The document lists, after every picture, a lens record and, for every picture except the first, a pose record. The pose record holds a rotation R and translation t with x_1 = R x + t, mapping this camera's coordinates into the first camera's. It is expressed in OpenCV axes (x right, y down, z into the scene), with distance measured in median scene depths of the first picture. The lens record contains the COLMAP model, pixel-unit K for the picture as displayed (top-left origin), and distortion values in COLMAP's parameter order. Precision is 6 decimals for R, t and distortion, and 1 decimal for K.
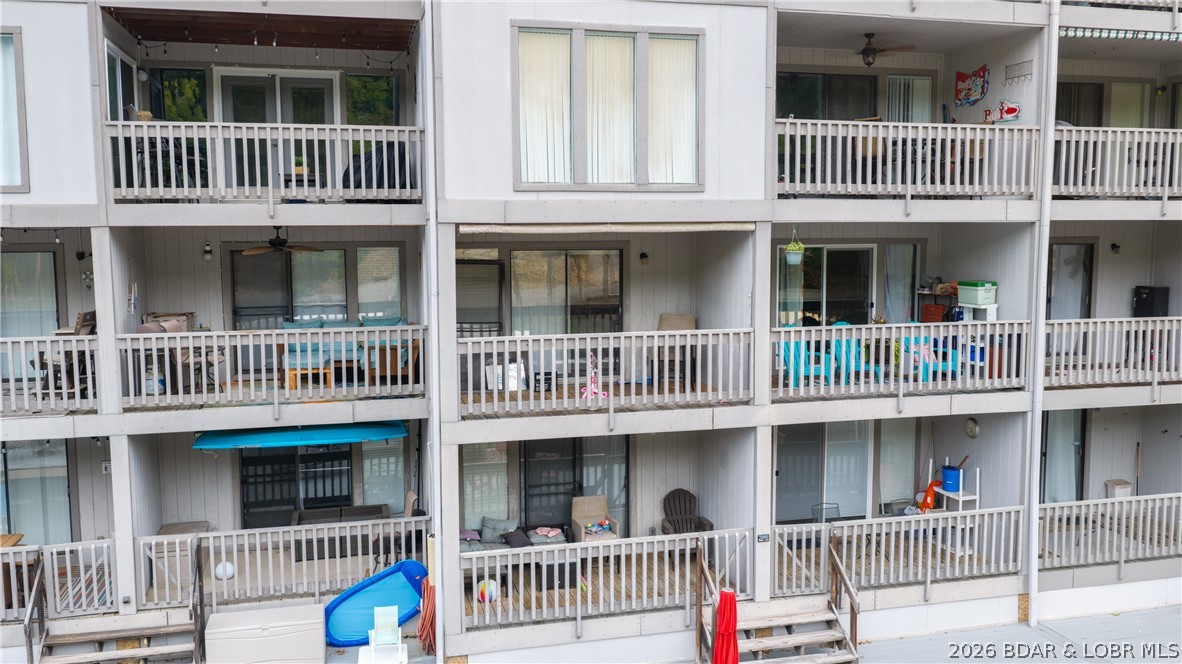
lens RADIAL K [[974.5, 0, 591.0], [0, 974.5, 332.0], [0, 0, 1]] dist [0.009120, -0.024944]
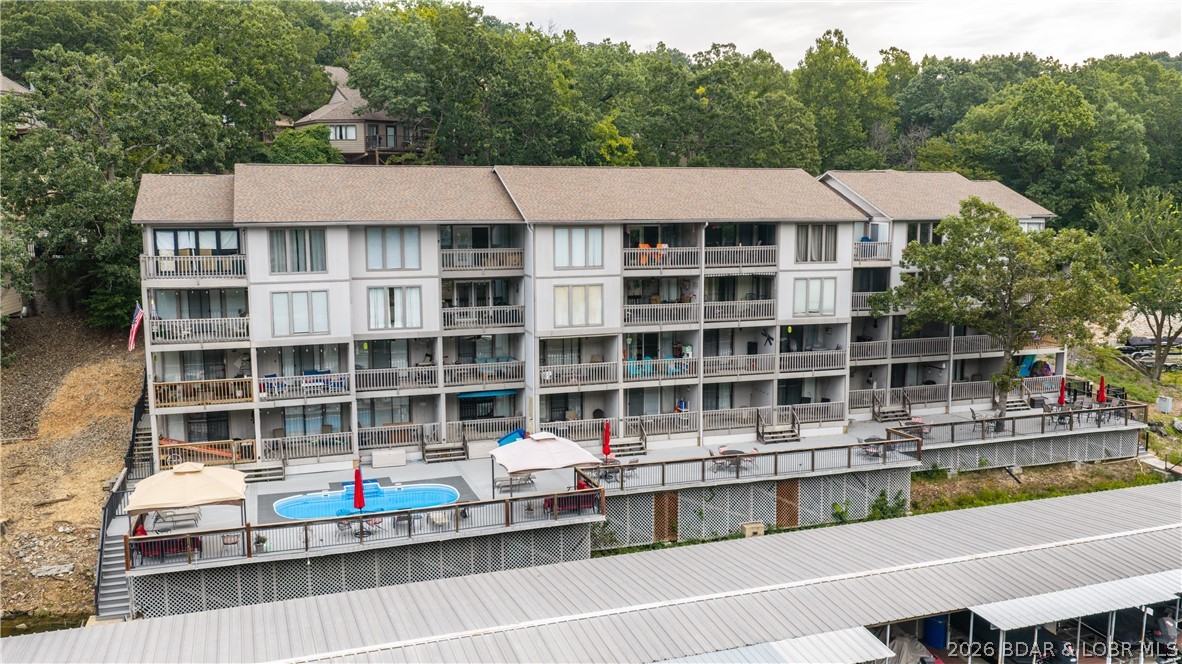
lens RADIAL K [[974.5, 0, 591.0], [0, 974.5, 332.0], [0, 0, 1]] dist [0.009120, -0.024944]
pose [[0.997091, -0.007565, 0.075846, -0.205156], [0.005340, 0.999551, 0.029493, -0.220398], [-0.076035, -0.029002, 0.996683, -2.574434]]
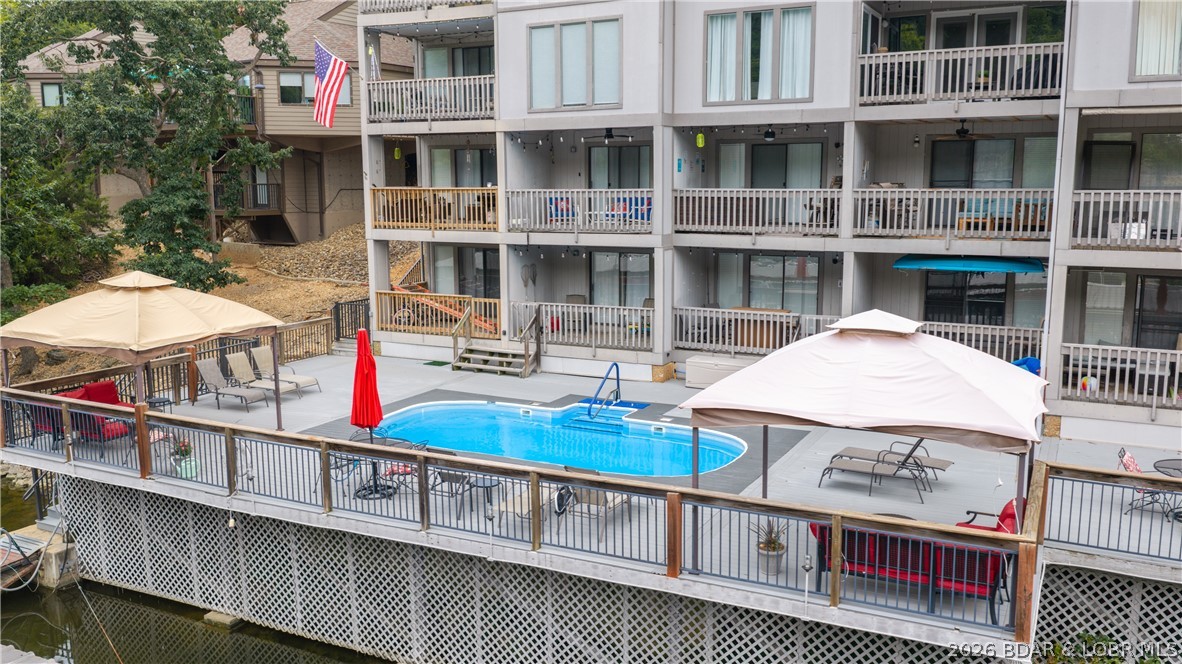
lens RADIAL K [[974.5, 0, 591.0], [0, 974.5, 332.0], [0, 0, 1]] dist [0.009120, -0.024944]
pose [[0.748178, 0.105383, -0.655076, 0.266903], [-0.065732, 0.994222, 0.084868, 0.126872], [0.660234, -0.020437, 0.750782, -0.496020]]
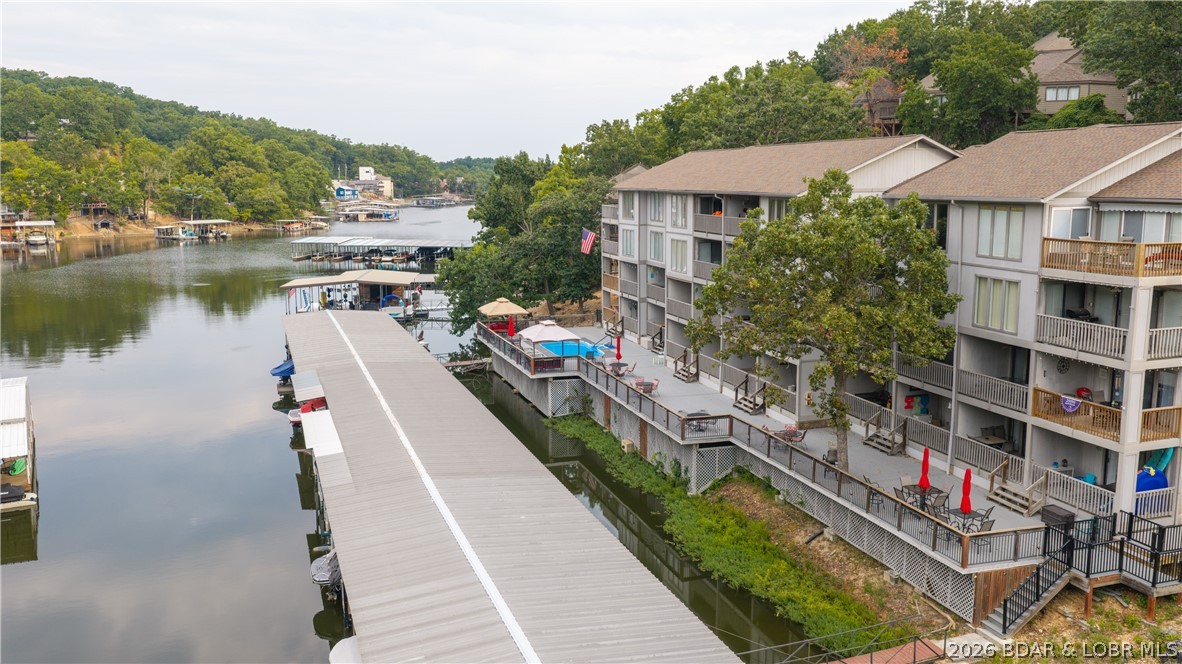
lens RADIAL K [[974.5, 0, 591.0], [0, 974.5, 332.0], [0, 0, 1]] dist [0.009120, -0.024944]
pose [[0.081408, 0.154935, -0.984565, 4.635875], [-0.142153, 0.979549, 0.142392, -0.458223], [0.986491, 0.128367, 0.101768, 0.165695]]
